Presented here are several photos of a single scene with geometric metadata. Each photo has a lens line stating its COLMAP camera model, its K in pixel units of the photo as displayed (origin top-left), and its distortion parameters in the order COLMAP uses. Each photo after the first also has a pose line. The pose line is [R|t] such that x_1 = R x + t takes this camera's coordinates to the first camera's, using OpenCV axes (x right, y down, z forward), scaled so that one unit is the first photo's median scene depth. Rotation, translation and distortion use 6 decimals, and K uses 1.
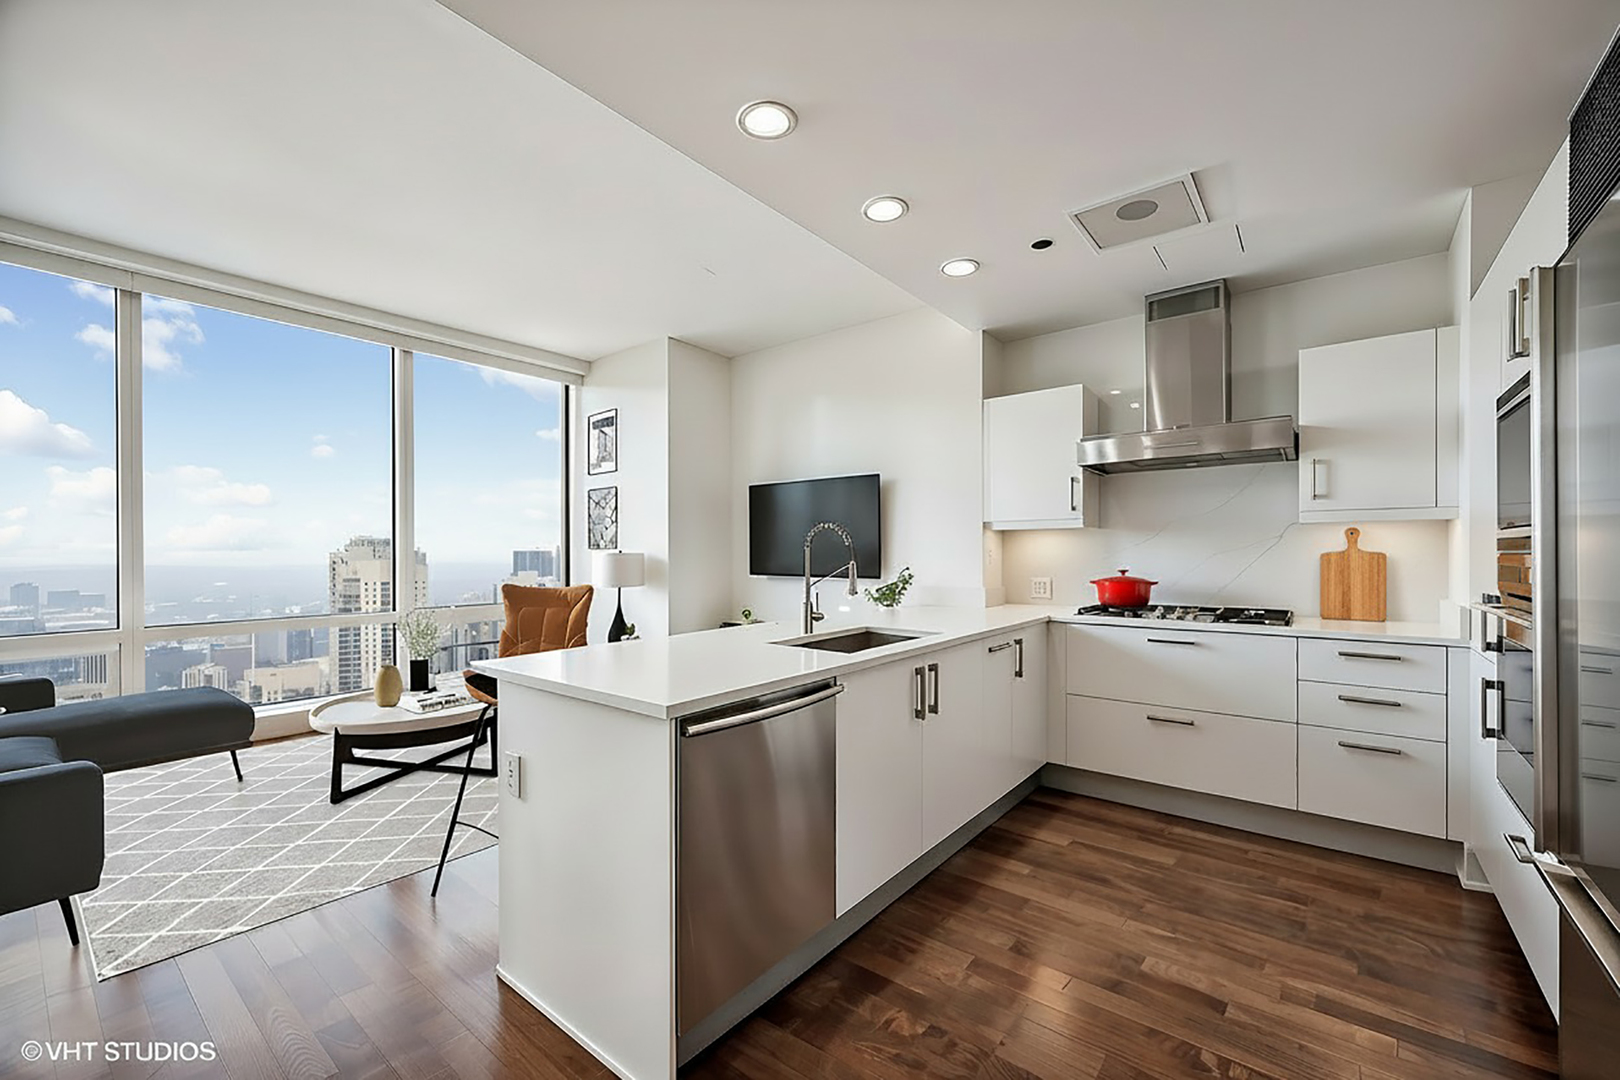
lens RADIAL K [[657.0, 0, 820.9], [0, 657.0, 551.4], [0, 0, 1]] dist [-0.001637, -0.000059]
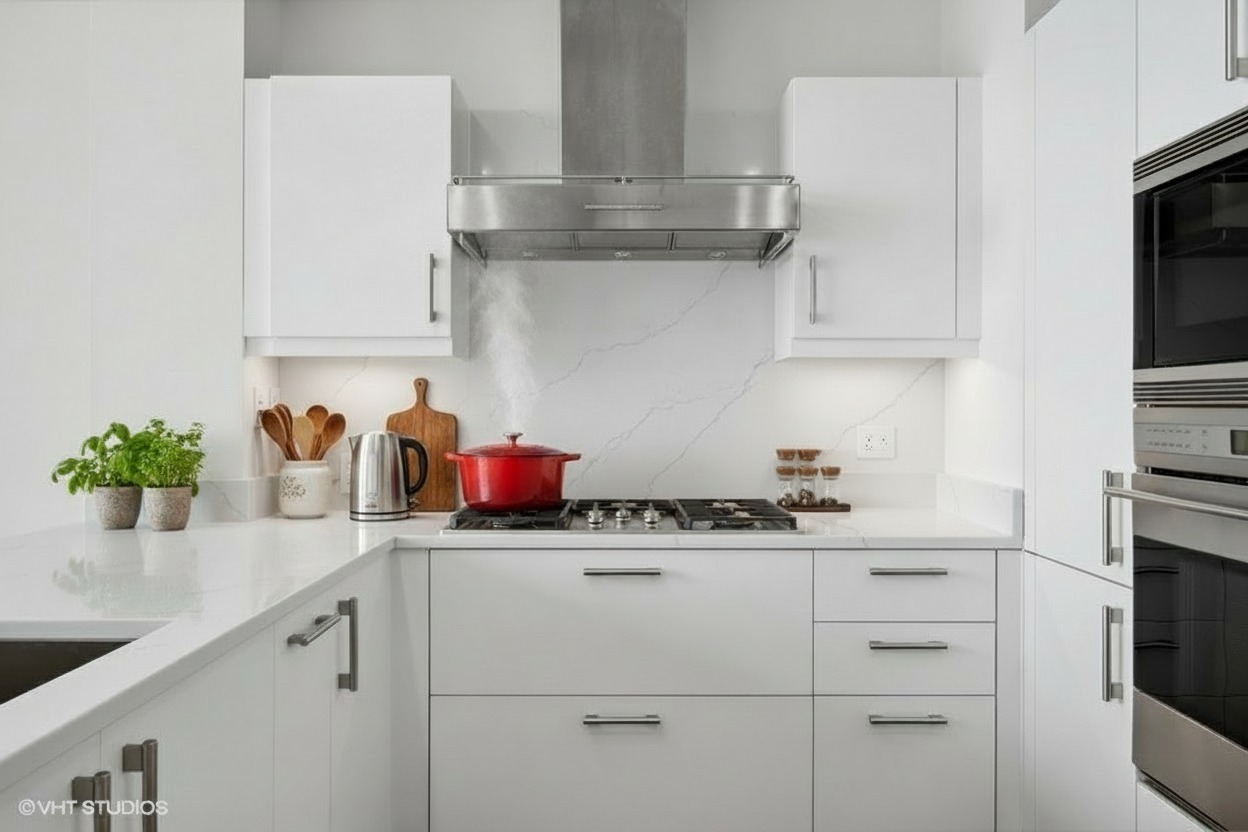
lens RADIAL K [[948.5, 0, 622.3], [0, 948.5, 416.9], [0, 0, 1]] dist [-0.006329, -0.001155]
pose [[0.789348, -0.000636, 0.613946, 0.067118], [-0.003938, 0.999974, 0.006099, 0.006585], [-0.613934, -0.007232, 0.789324, 0.444270]]
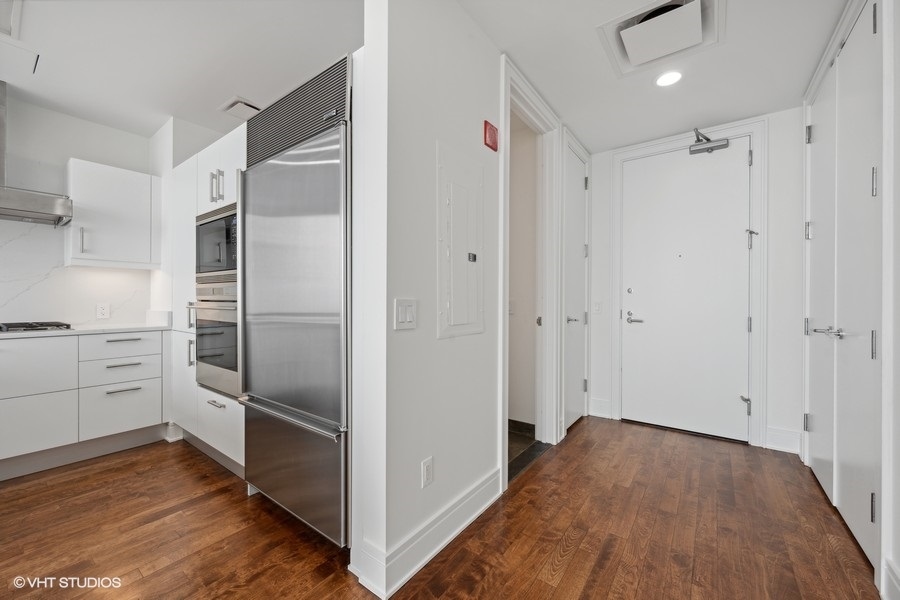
lens RADIAL K [[353.3, 0, 450.0], [0, 353.3, 300.0], [0, 0, 1]] dist [-0.000464, -0.000094]
pose [[-0.022366, 0.001935, 0.999748, -0.169820], [-0.001827, 0.999996, -0.001976, 0.045268], [-0.999748, -0.001871, -0.022362, 0.105418]]
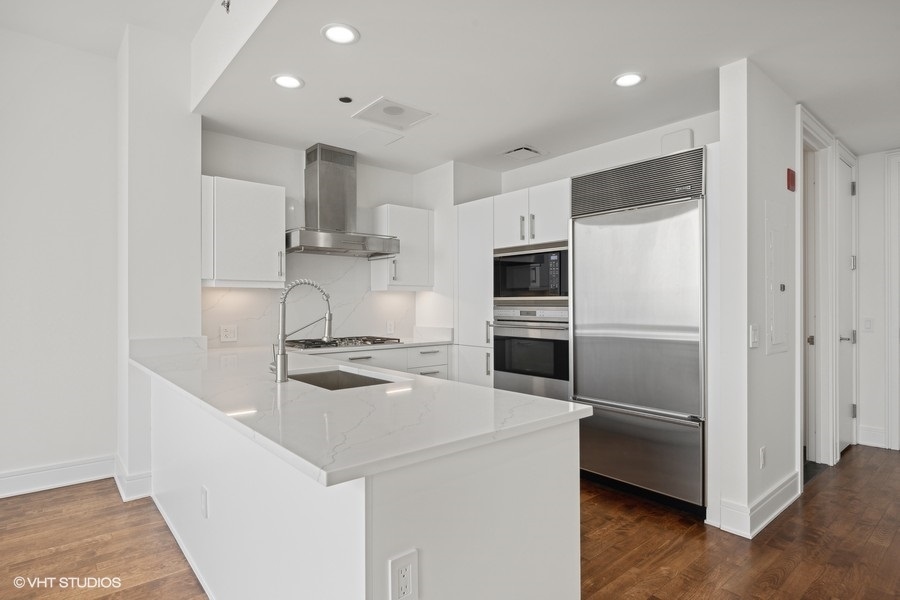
lens RADIAL K [[483.0, 0, 456.8], [0, 483.0, 302.4], [0, 0, 1]] dist [0.002053, -0.000012]
pose [[0.192507, 0.006617, 0.981273, -0.738327], [0.001918, 0.999973, -0.007120, 0.001392], [-0.981294, 0.003252, 0.192489, 0.578503]]
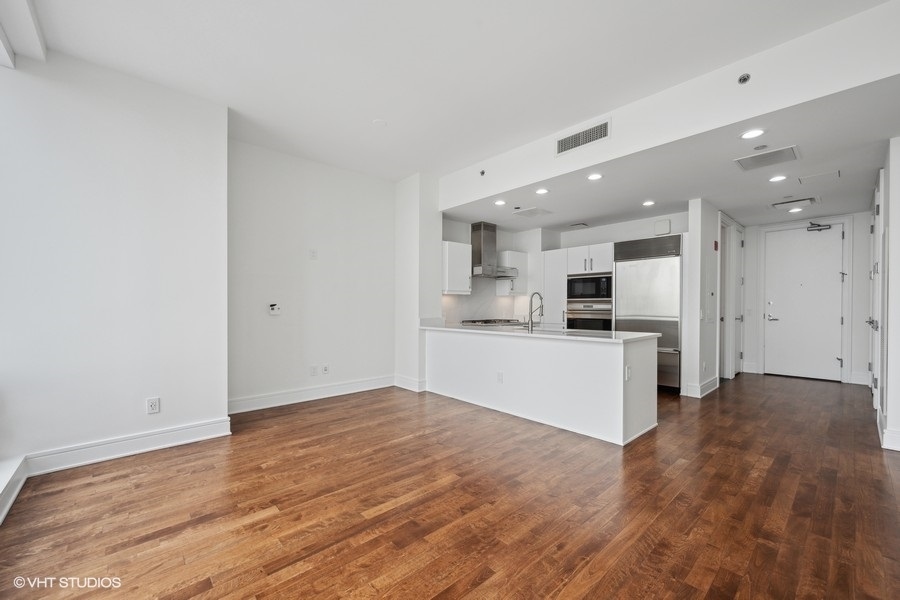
lens RADIAL K [[361.8, 0, 460.9], [0, 361.8, 309.8], [0, 0, 1]] dist [-0.001113, 0.000008]
pose [[0.160251, -0.011441, 0.987010, -1.586637], [0.003720, 0.999933, 0.010987, 0.017086], [-0.987069, 0.001911, 0.160283, 1.056068]]
